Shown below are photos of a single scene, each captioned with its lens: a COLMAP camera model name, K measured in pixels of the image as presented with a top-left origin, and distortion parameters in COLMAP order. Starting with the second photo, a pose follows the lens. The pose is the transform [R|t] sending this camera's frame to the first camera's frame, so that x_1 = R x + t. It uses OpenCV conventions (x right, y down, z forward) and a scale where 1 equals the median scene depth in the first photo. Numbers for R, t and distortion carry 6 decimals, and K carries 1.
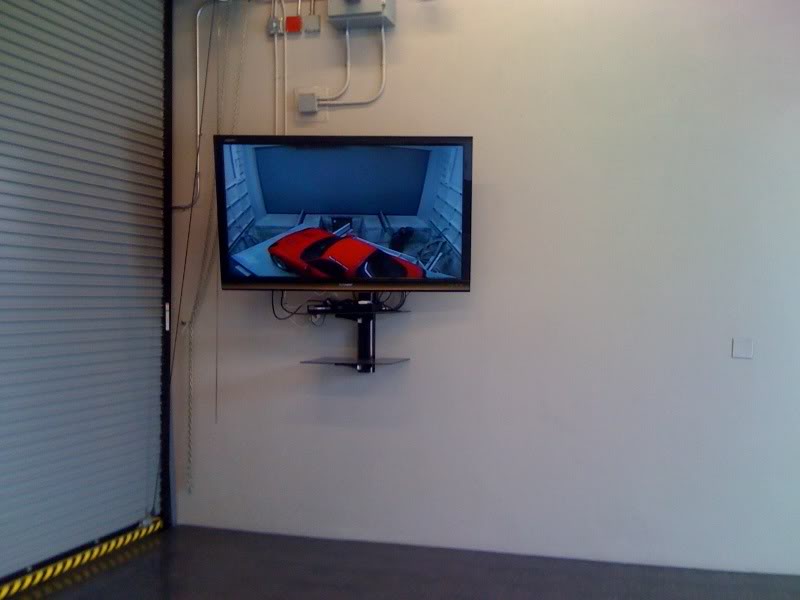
lens RADIAL K [[894.6, 0, 445.4], [0, 894.6, 304.5], [0, 0, 1]] dist [-0.014376, -0.033918]
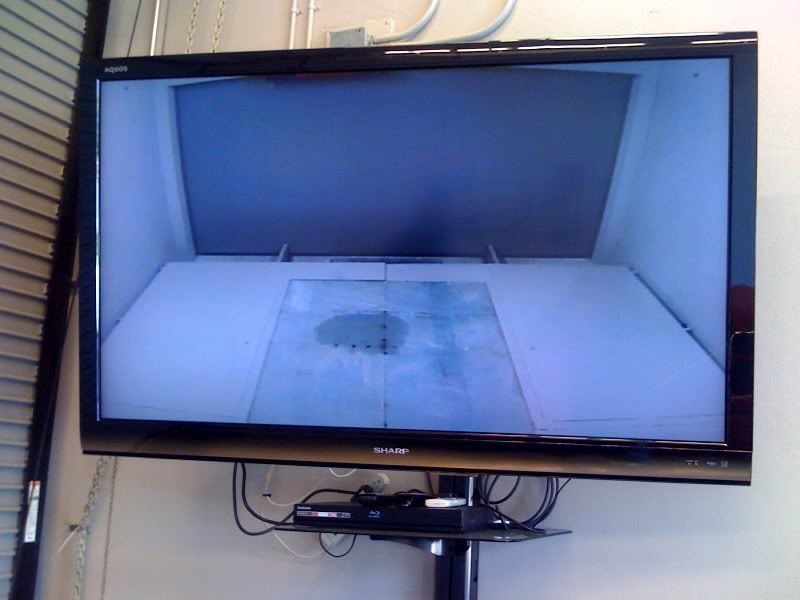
lens RADIAL K [[894.6, 0, 445.4], [0, 894.6, 304.5], [0, 0, 1]] dist [-0.014376, -0.033918]
pose [[0.984556, 0.003506, -0.175037, -0.025686], [-0.038279, 0.979919, -0.195687, -0.010060], [0.170836, 0.199365, 0.964919, 0.610408]]
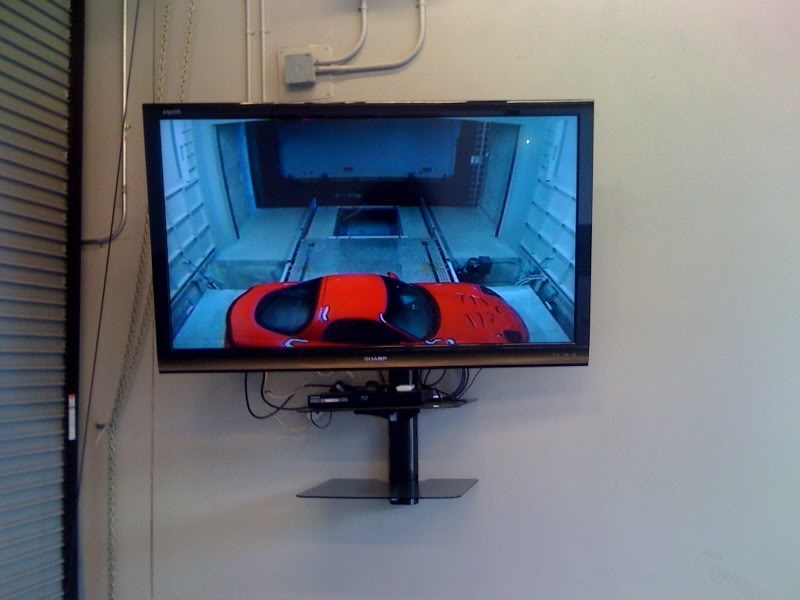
lens RADIAL K [[894.6, 0, 445.4], [0, 894.6, 304.5], [0, 0, 1]] dist [-0.014376, -0.033918]
pose [[0.998681, -0.022080, 0.046359, -0.087391], [0.025503, 0.996888, -0.074585, -0.012183], [-0.044568, 0.075669, 0.996136, 0.396542]]
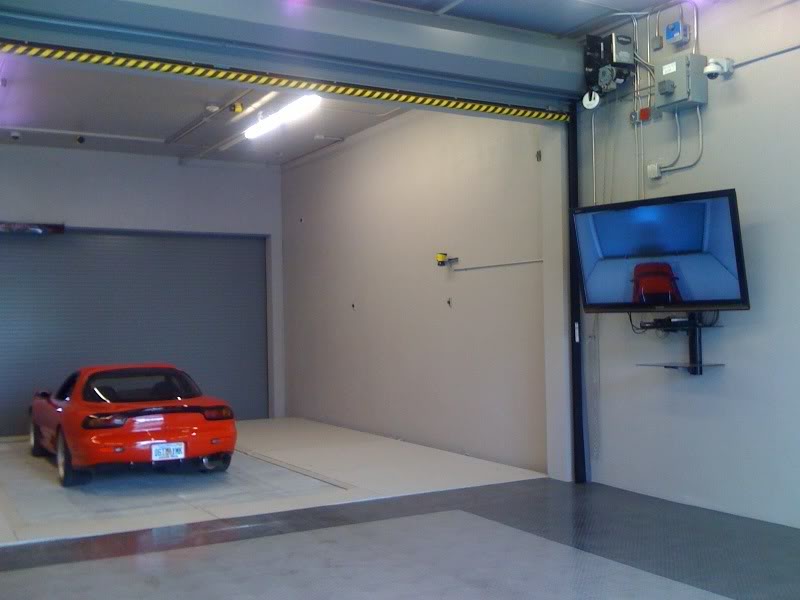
lens RADIAL K [[894.6, 0, 445.4], [0, 894.6, 304.5], [0, 0, 1]] dist [-0.014376, -0.033918]
pose [[0.721754, -0.031387, -0.691438, 0.556700], [0.018360, 0.999488, -0.026205, 0.002904], [0.691906, 0.006219, 0.721961, -0.186890]]
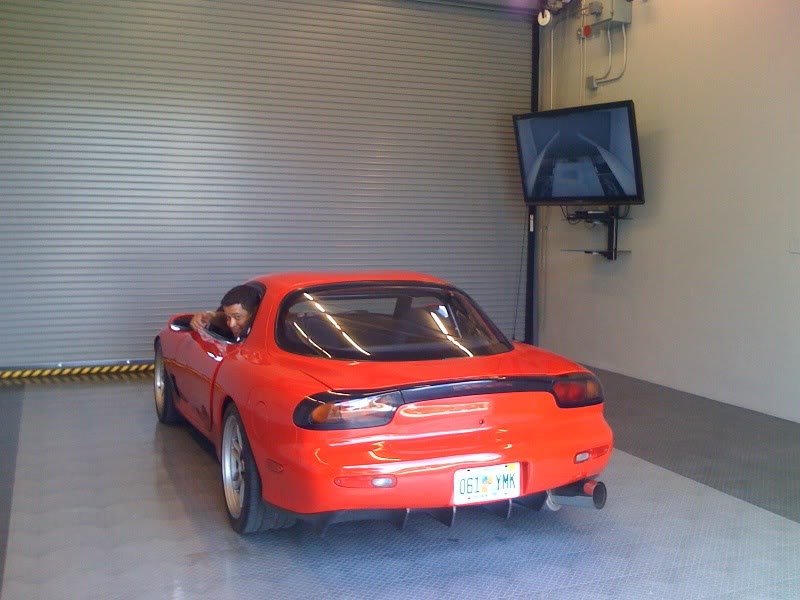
lens RADIAL K [[894.6, 0, 445.4], [0, 894.6, 304.5], [0, 0, 1]] dist [-0.014376, -0.033918]
pose [[0.631723, 0.069687, -0.772056, 0.923531], [-0.009282, 0.996560, 0.082357, 0.030417], [0.775139, -0.044860, 0.630196, -0.180138]]
